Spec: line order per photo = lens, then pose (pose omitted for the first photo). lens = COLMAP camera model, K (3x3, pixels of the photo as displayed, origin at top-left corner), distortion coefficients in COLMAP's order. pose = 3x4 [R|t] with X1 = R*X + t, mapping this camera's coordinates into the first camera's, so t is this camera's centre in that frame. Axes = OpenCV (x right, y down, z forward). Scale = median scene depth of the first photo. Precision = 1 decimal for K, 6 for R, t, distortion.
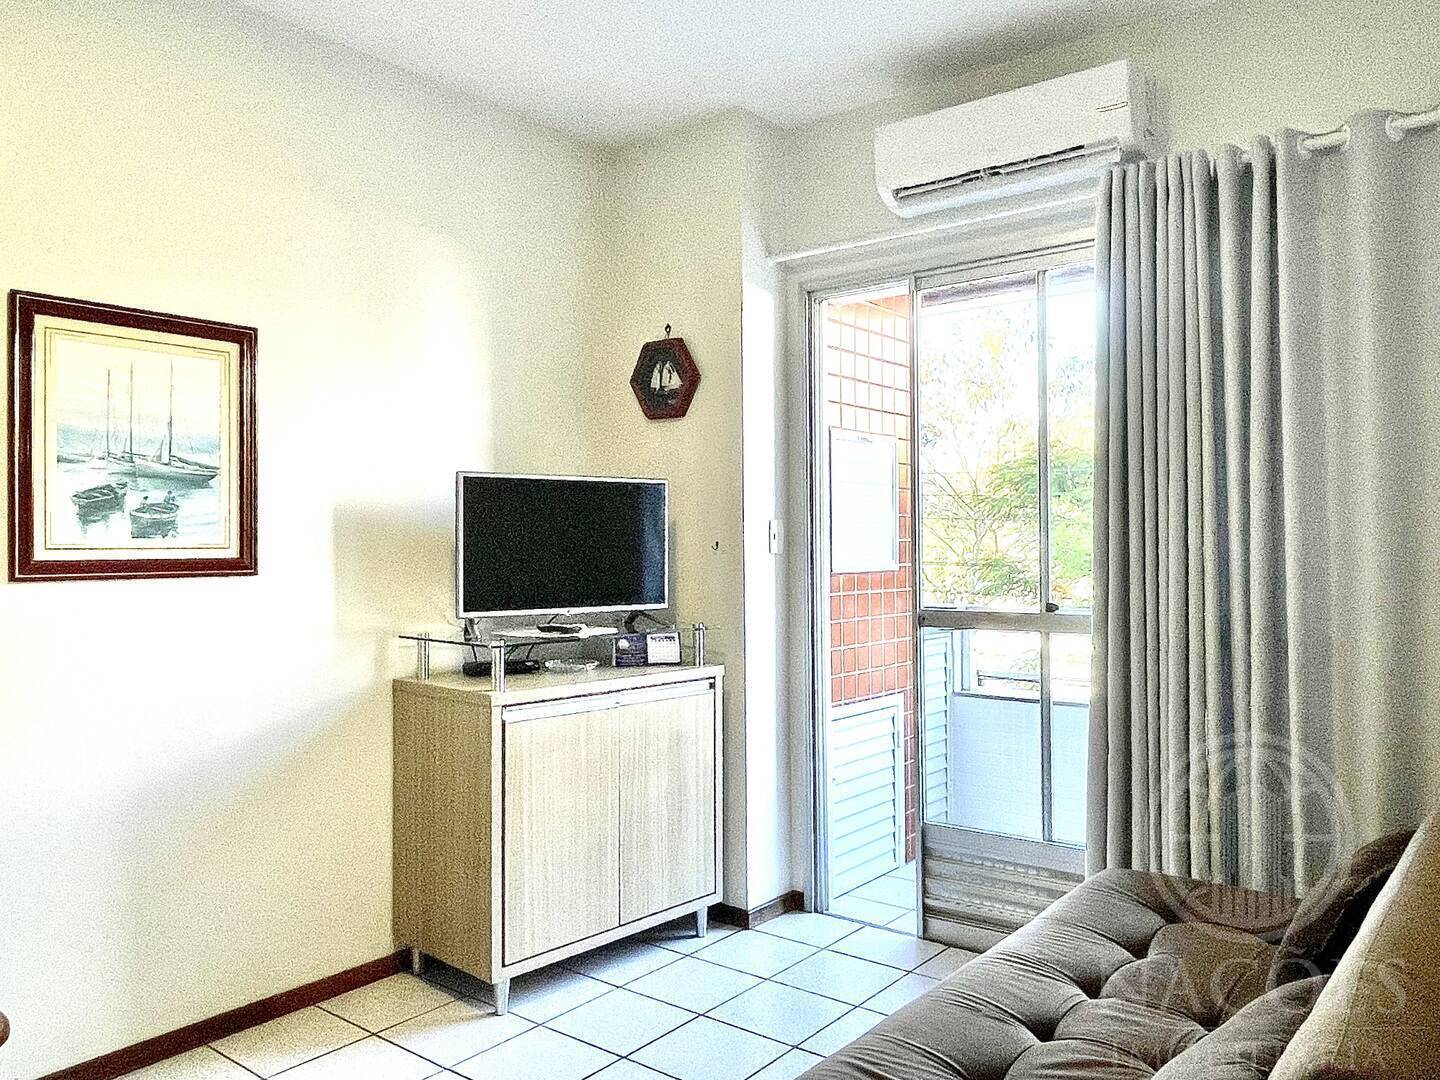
lens RADIAL K [[1081.0, 0, 719.2], [0, 1081.0, 546.5], [0, 0, 1]] dist [0.031167, -0.001820]
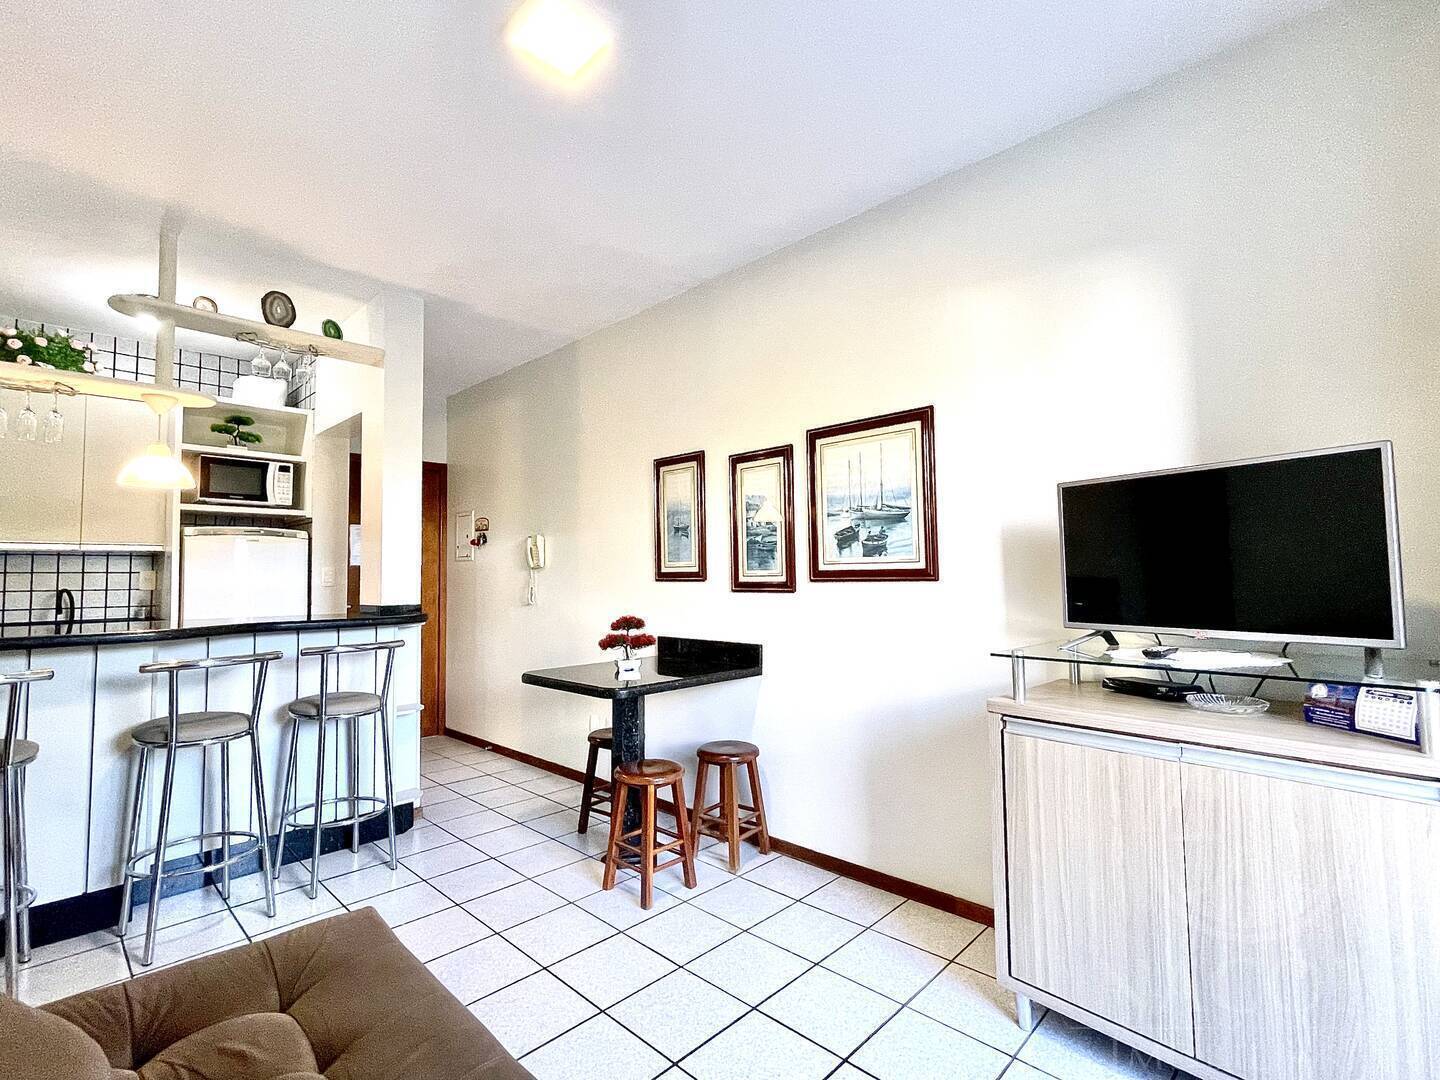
lens RADIAL K [[677.2, 0, 709.2], [0, 677.2, 533.0], [0, 0, 1]] dist [-0.000282, -0.000186]
pose [[-0.096896, -0.046383, -0.994213, 0.484847], [0.022852, 0.998547, -0.048812, 0.000650], [0.995032, -0.027450, -0.095695, 0.820716]]
